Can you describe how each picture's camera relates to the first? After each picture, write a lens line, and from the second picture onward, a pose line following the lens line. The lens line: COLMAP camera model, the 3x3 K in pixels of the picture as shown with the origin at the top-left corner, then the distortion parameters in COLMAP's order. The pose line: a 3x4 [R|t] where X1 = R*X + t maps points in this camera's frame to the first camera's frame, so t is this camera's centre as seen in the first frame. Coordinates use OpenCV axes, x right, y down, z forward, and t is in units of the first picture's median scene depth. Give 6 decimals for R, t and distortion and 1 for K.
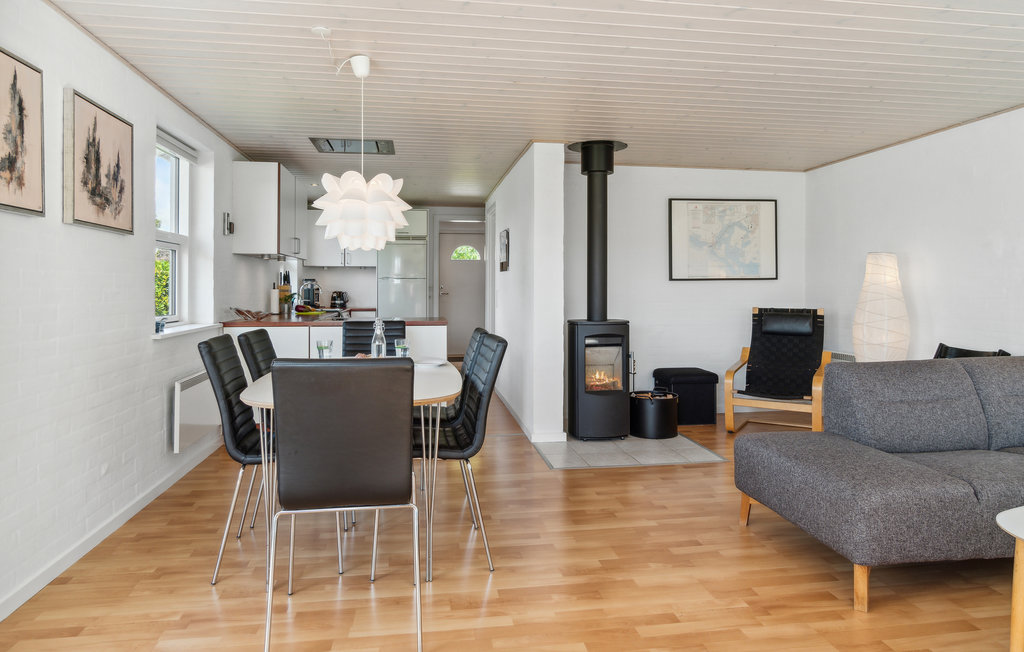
lens RADIAL K [[635.4, 0, 513.0], [0, 635.4, 292.0], [0, 0, 1]] dist [0.001257, 0.000331]
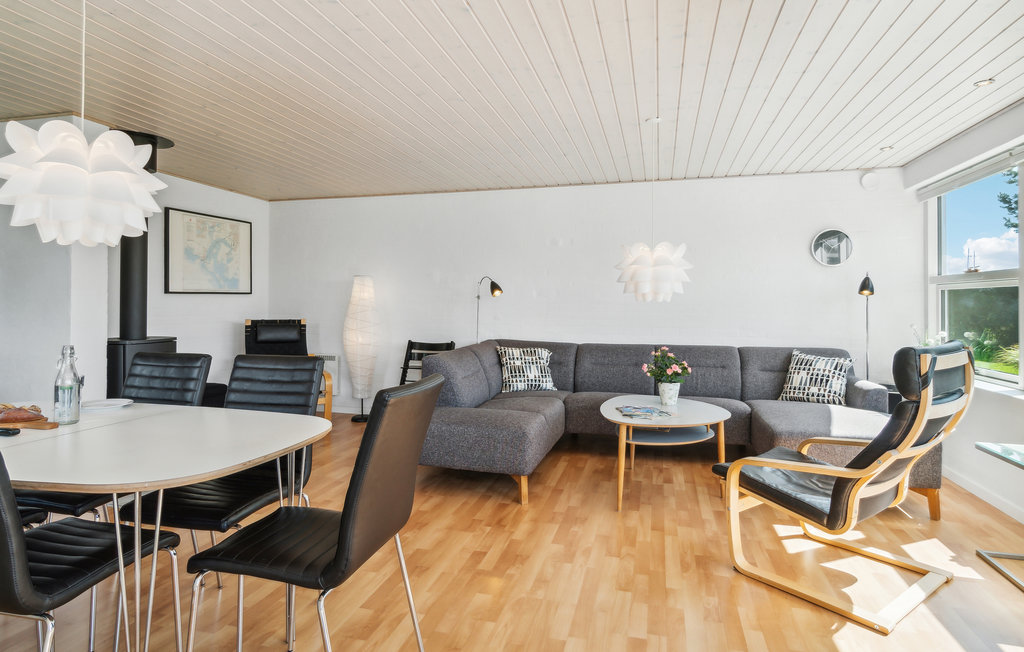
lens RADIAL K [[574.7, 0, 511.9], [0, 574.7, 298.9], [0, 0, 1]] dist [-0.000566, -0.000324]
pose [[0.396137, 0.008238, 0.918155, -0.350210], [0.000357, 0.999958, -0.009126, -0.001894], [-0.918191, 0.003943, 0.396117, 0.197008]]
